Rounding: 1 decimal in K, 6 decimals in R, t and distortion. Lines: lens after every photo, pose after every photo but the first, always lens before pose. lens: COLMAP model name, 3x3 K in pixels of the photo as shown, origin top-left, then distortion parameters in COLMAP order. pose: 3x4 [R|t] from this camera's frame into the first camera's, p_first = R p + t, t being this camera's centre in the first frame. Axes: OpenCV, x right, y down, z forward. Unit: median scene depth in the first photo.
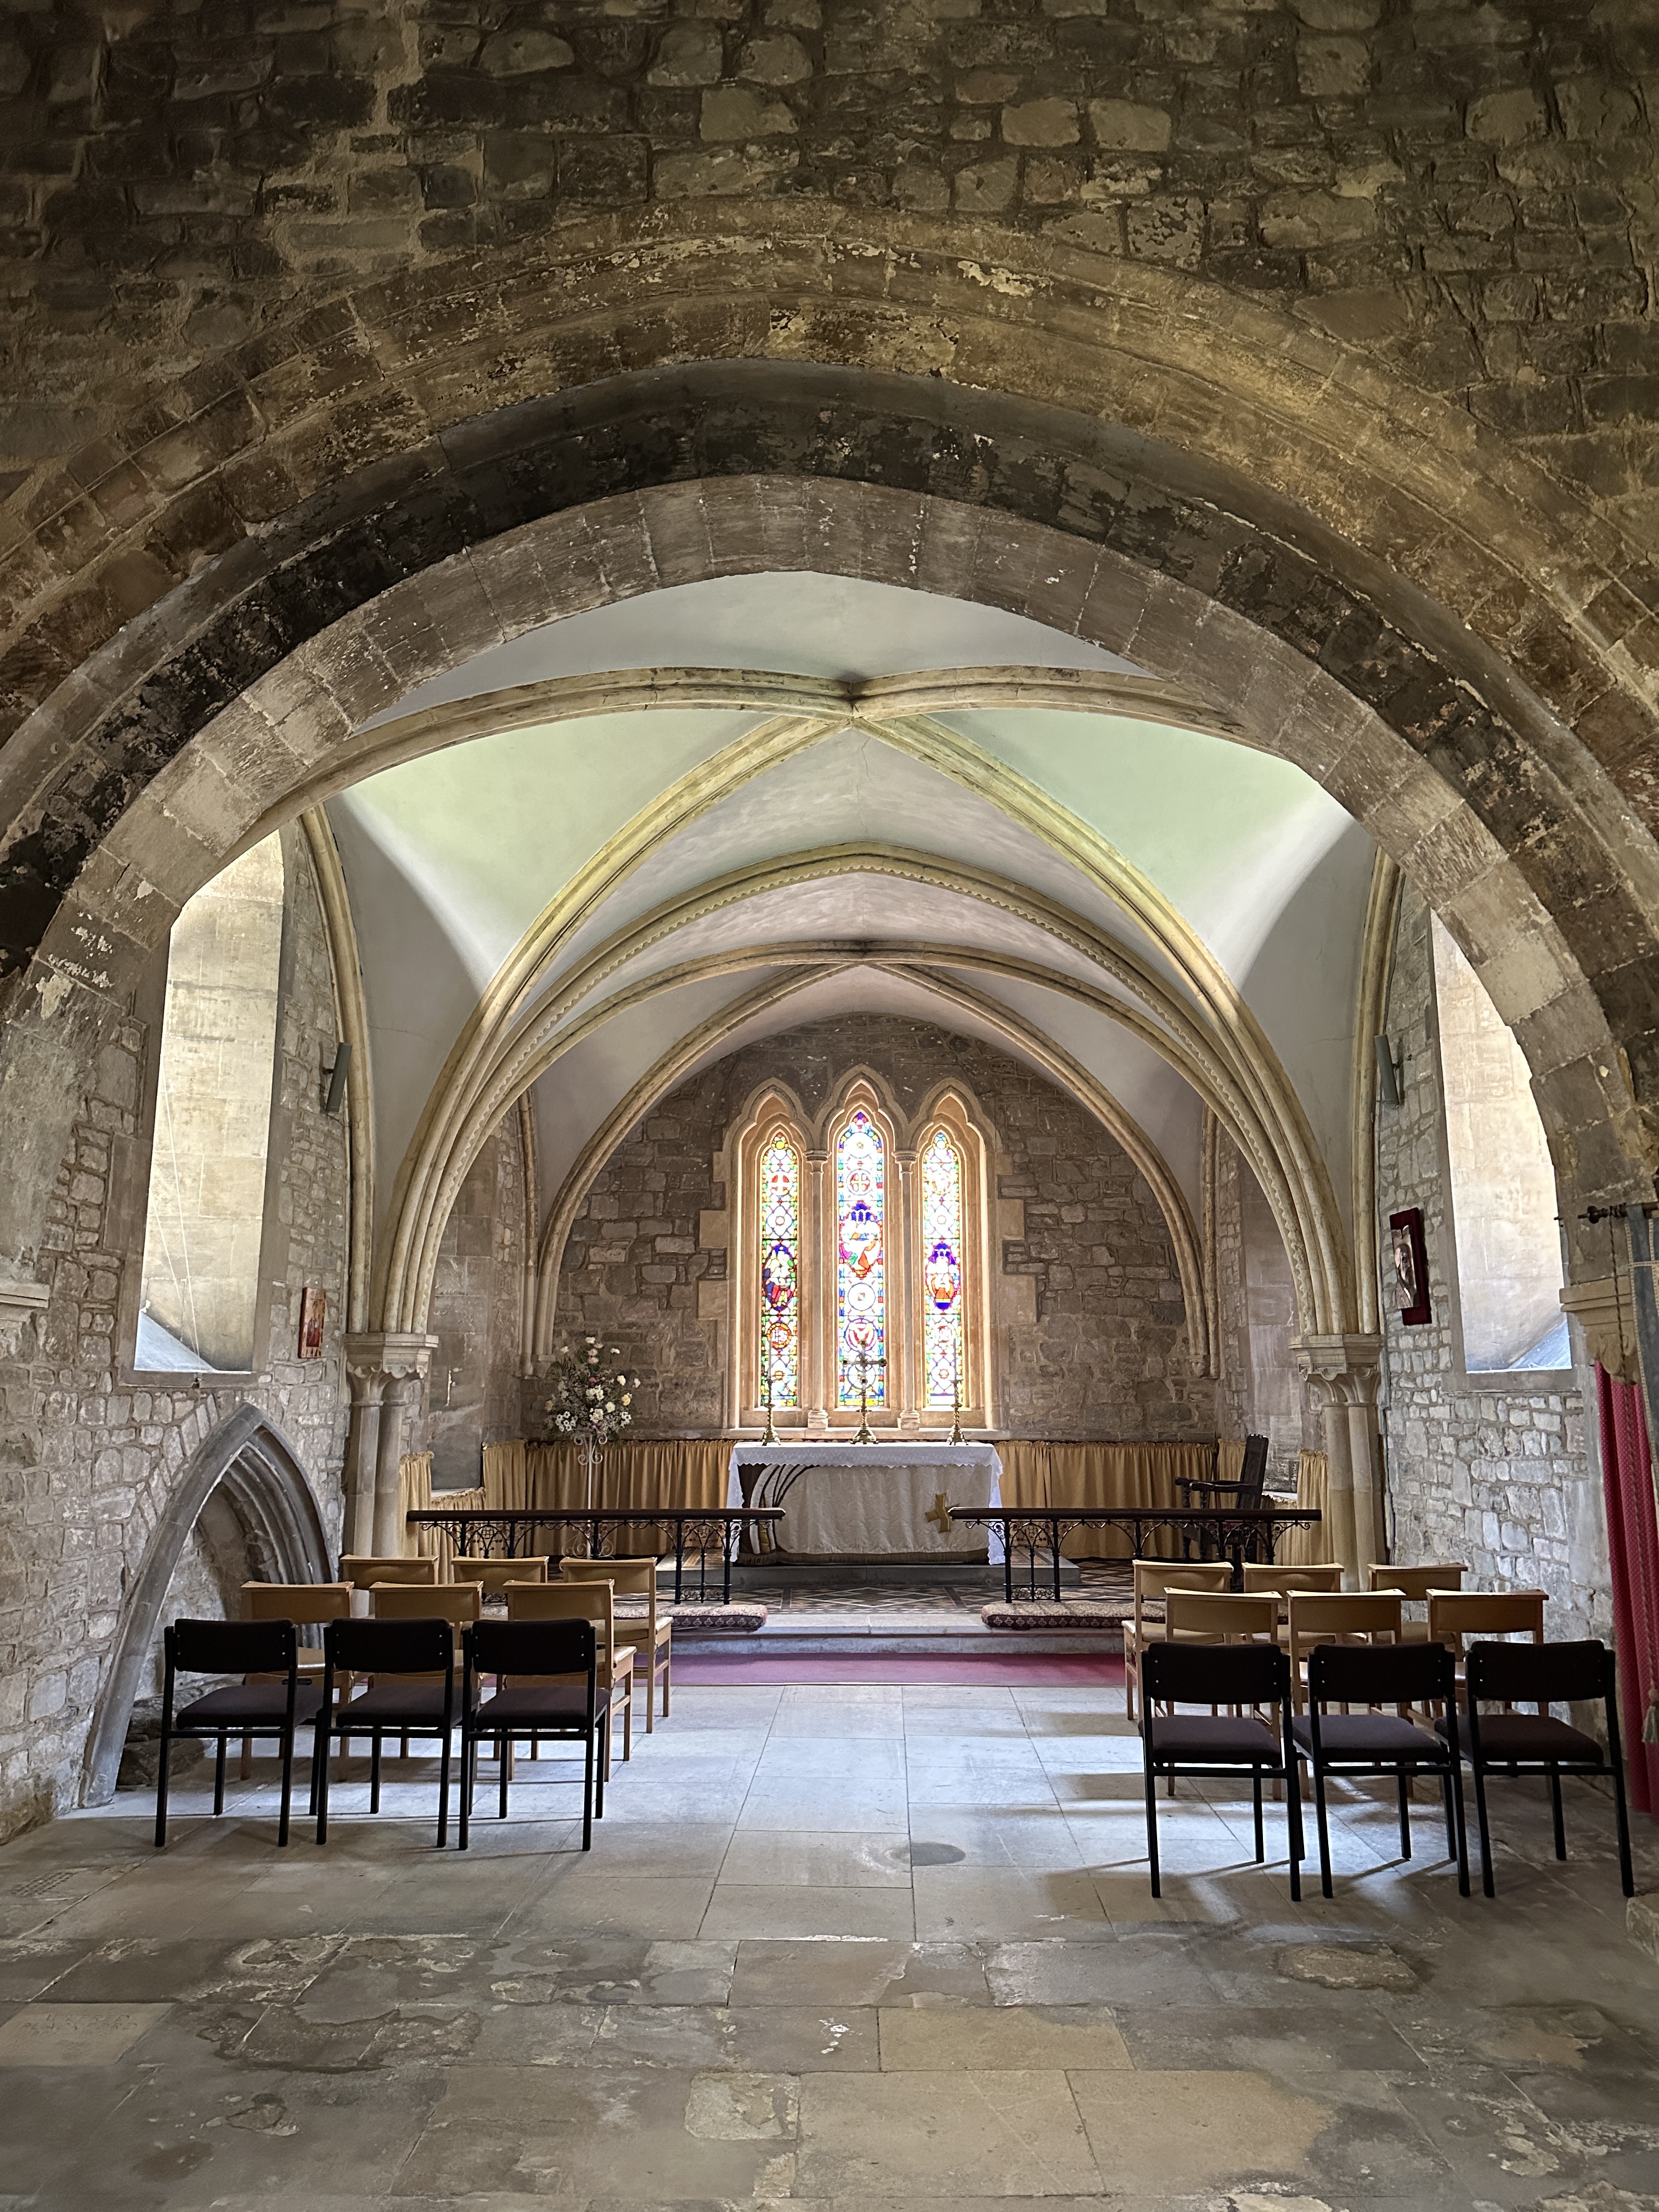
lens RADIAL K [[1566.9, 0, 828.0], [0, 1566.9, 1088.5], [0, 0, 1]] dist [0.094094, -0.004997]
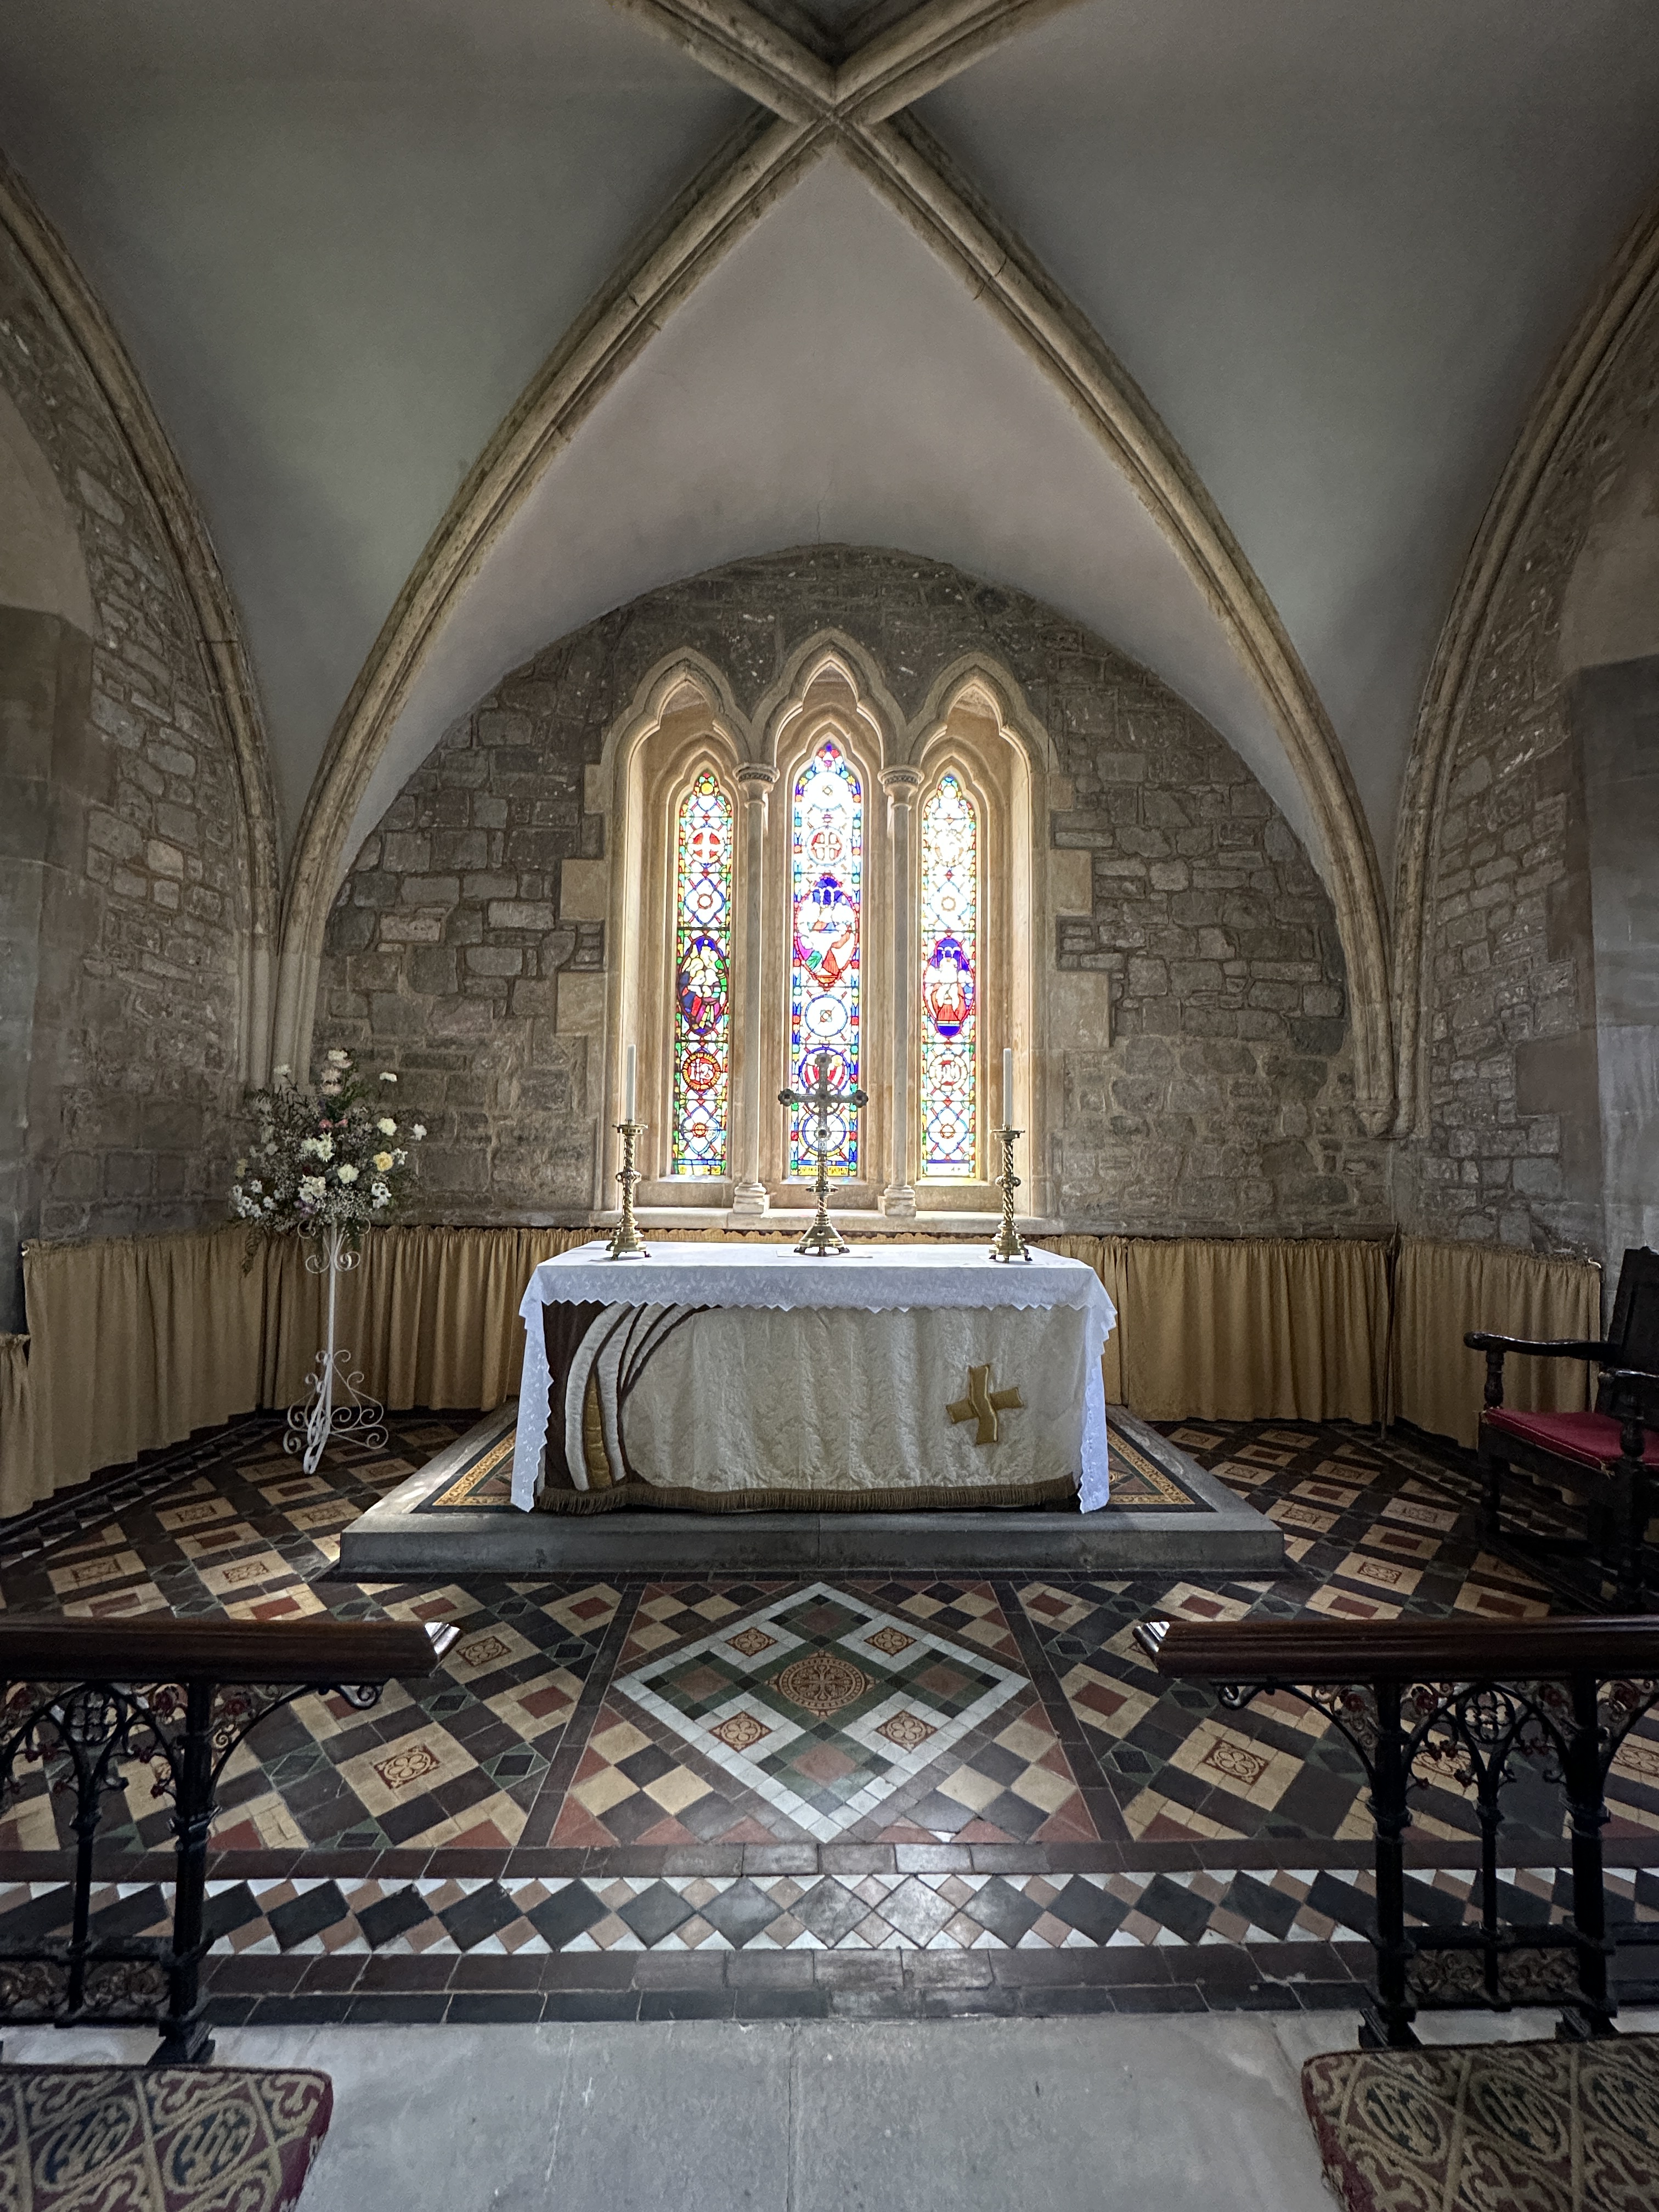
lens RADIAL K [[893.7, 0, 827.3], [0, 893.7, 1100.9], [0, 0, 1]] dist [-0.032522, -0.000090]
pose [[0.999830, 0.014361, 0.011596, 0.018854], [-0.015685, 0.992207, 0.123606, 0.127245], [-0.009730, -0.123767, 0.992264, 0.648699]]
